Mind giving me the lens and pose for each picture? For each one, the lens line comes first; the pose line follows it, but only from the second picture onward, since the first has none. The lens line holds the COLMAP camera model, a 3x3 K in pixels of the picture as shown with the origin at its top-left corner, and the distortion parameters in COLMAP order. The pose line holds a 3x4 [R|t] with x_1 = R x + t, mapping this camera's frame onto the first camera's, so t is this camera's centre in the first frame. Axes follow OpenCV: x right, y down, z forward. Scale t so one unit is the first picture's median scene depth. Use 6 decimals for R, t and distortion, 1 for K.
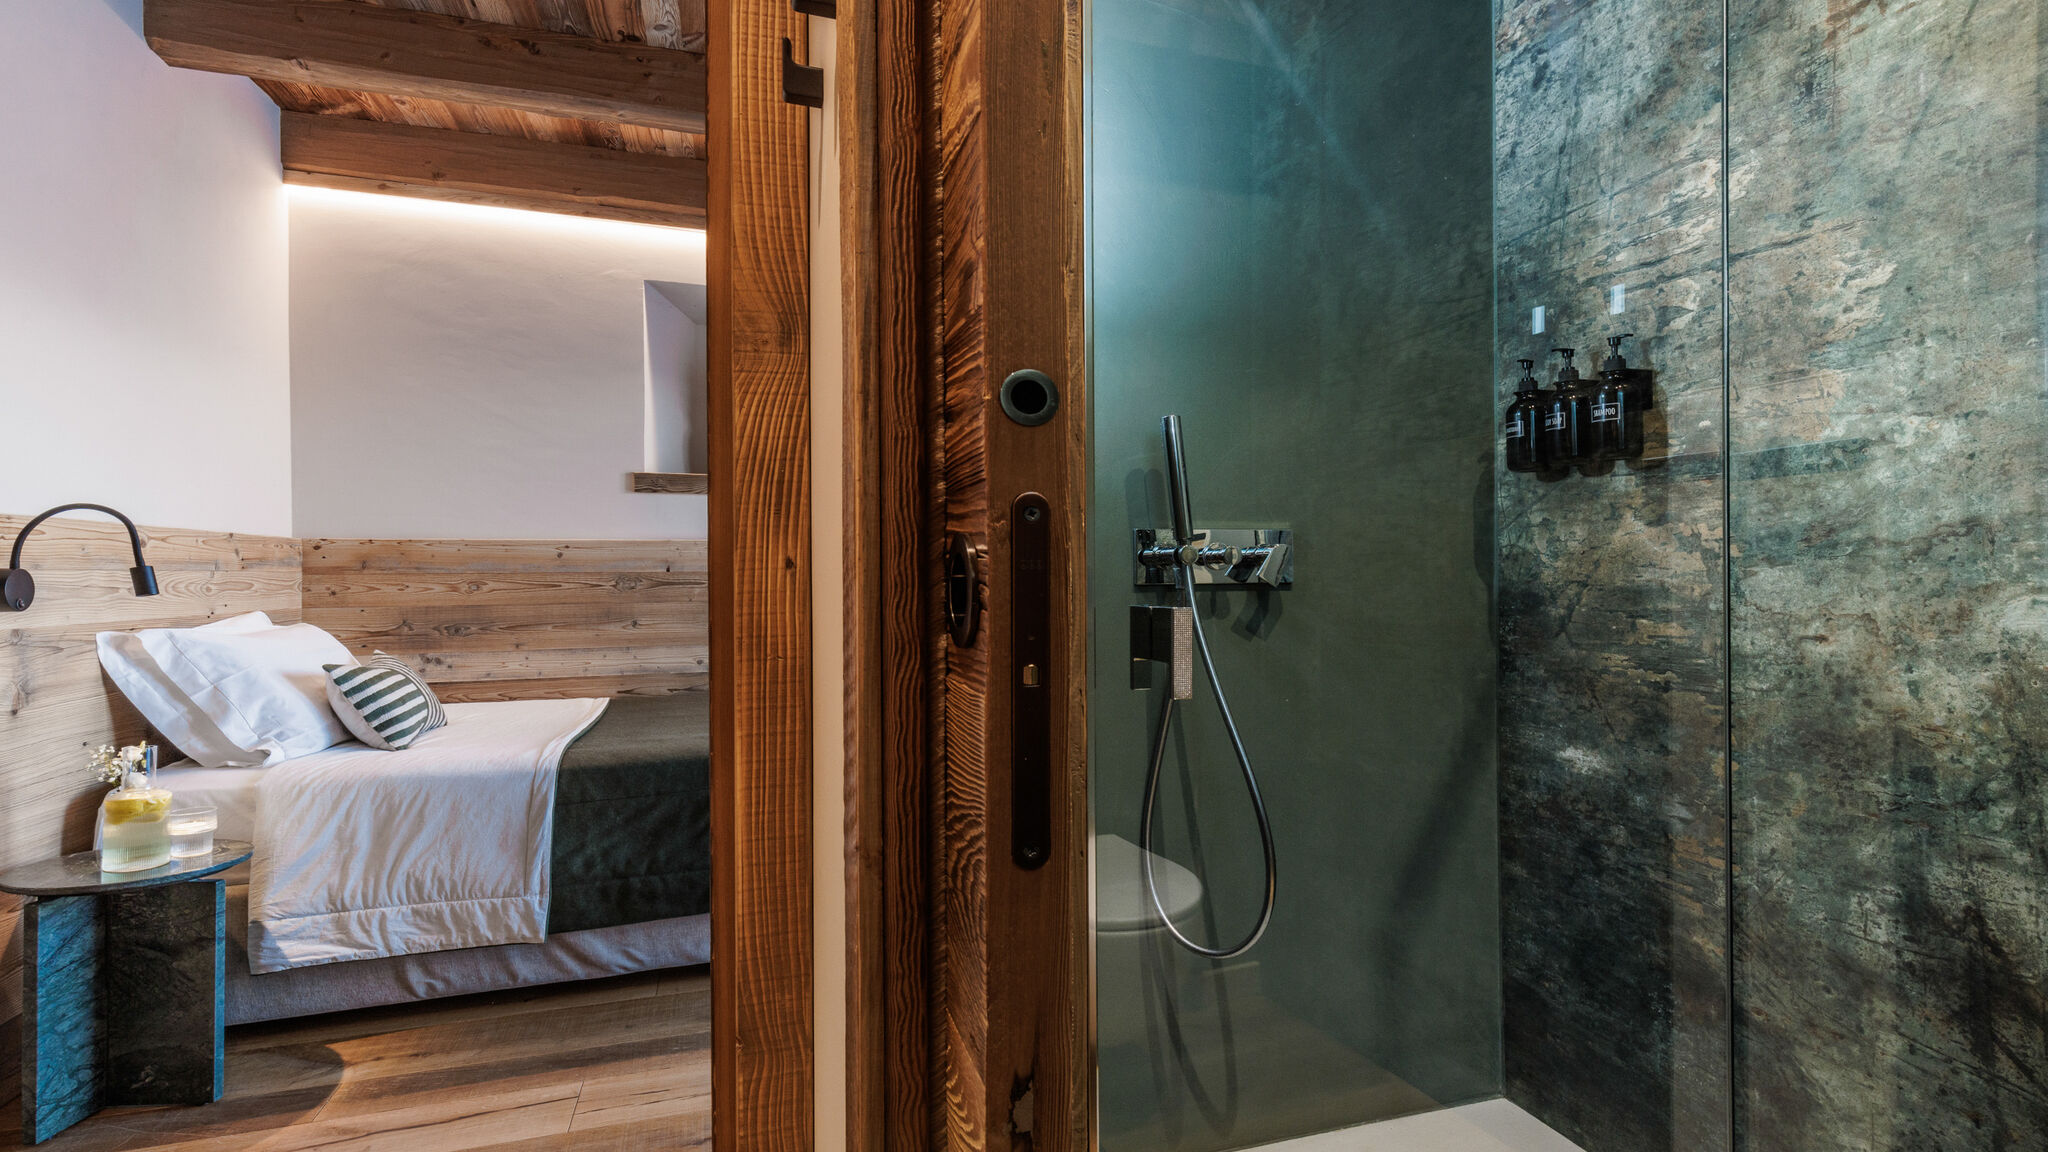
lens RADIAL K [[1055.5, 0, 1042.7], [0, 1055.5, 572.4], [0, 0, 1]] dist [0.018756, -0.000205]
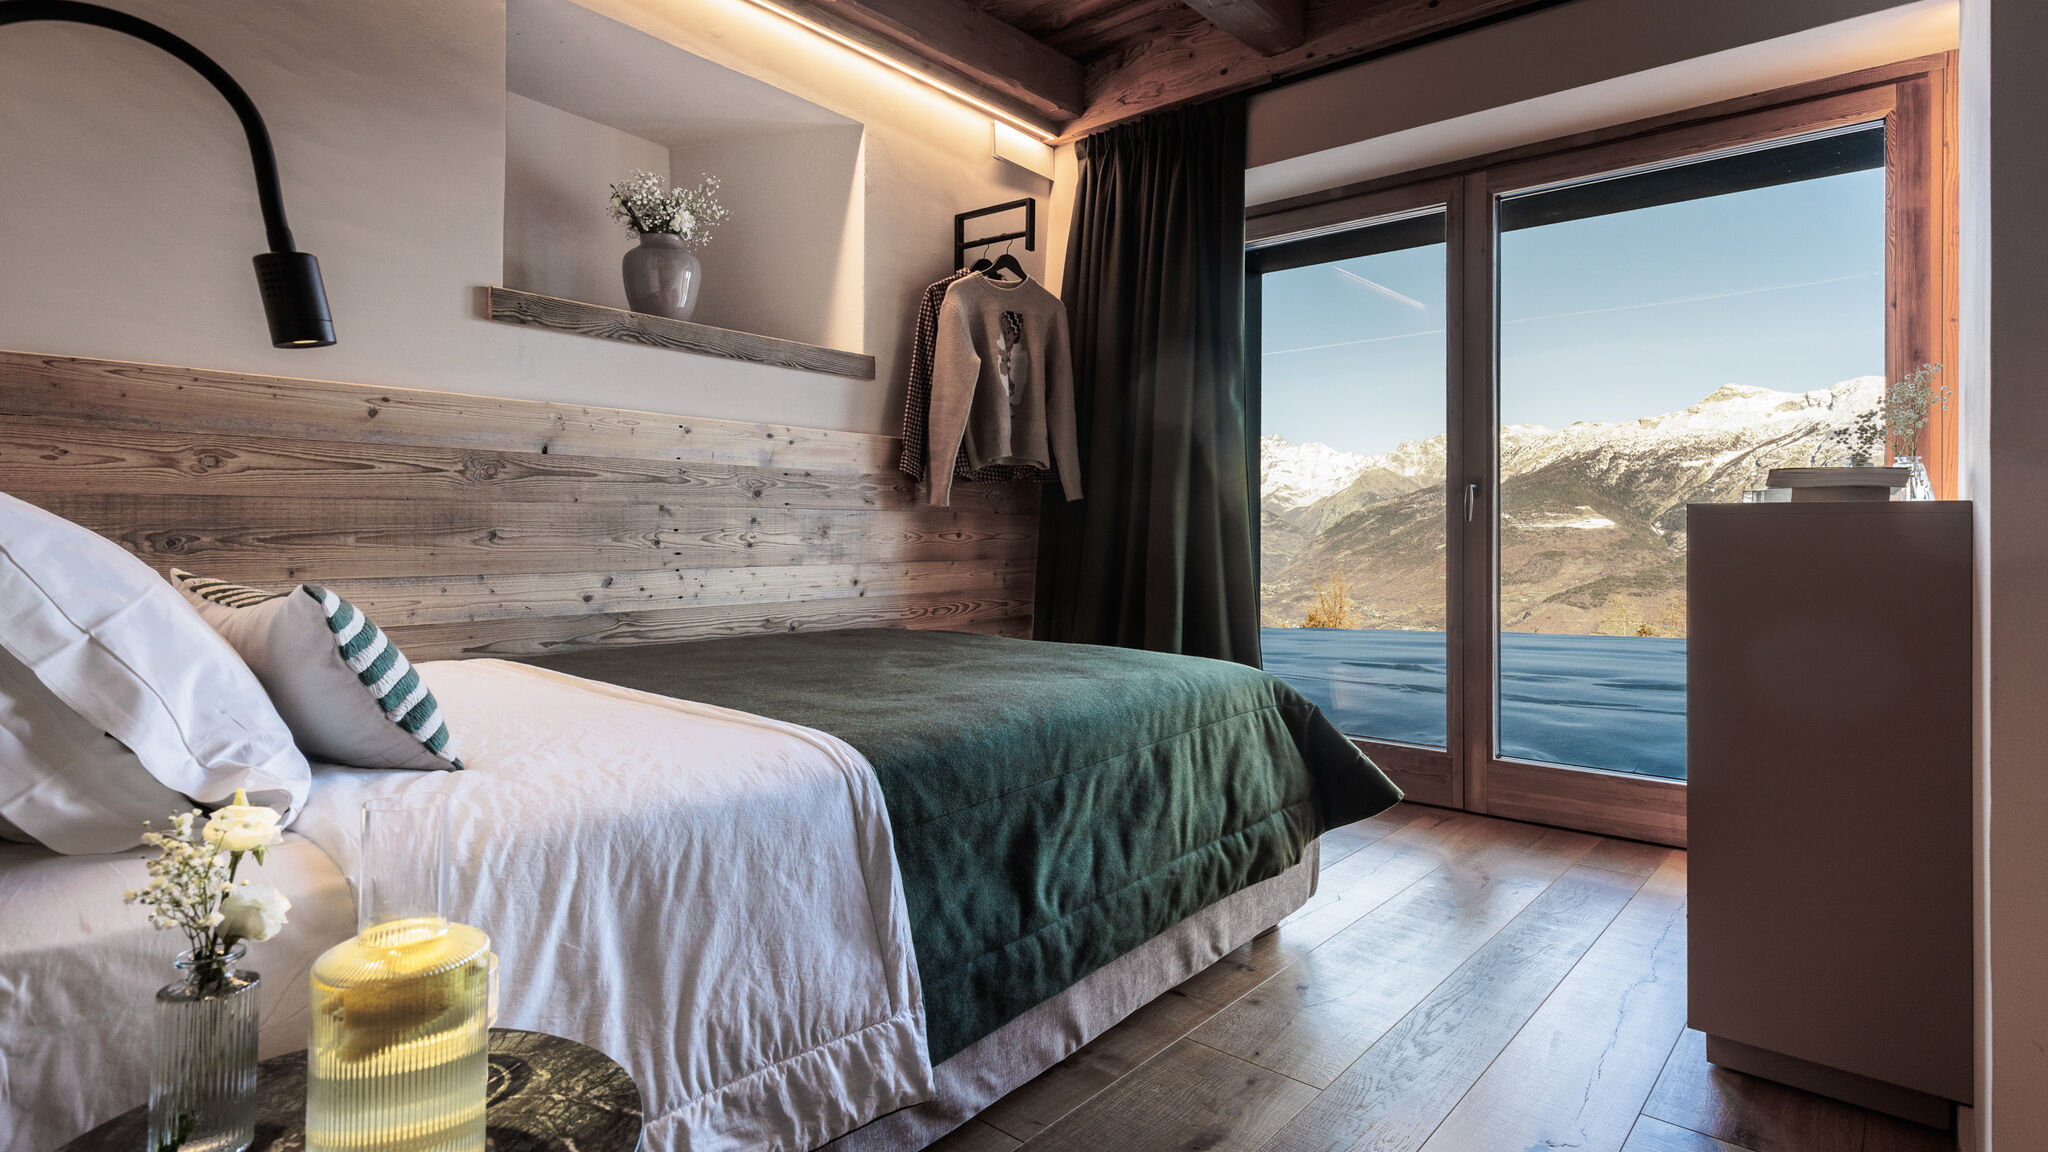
lens RADIAL K [[1055.5, 0, 950.9], [0, 1055.5, 527.7], [0, 0, 1]] dist [0.018756, -0.000205]
pose [[0.865704, 0.011734, 0.500418, -0.498565], [-0.011259, 0.999929, -0.003969, 0.046599], [-0.500429, -0.002198, 0.865775, 0.370708]]
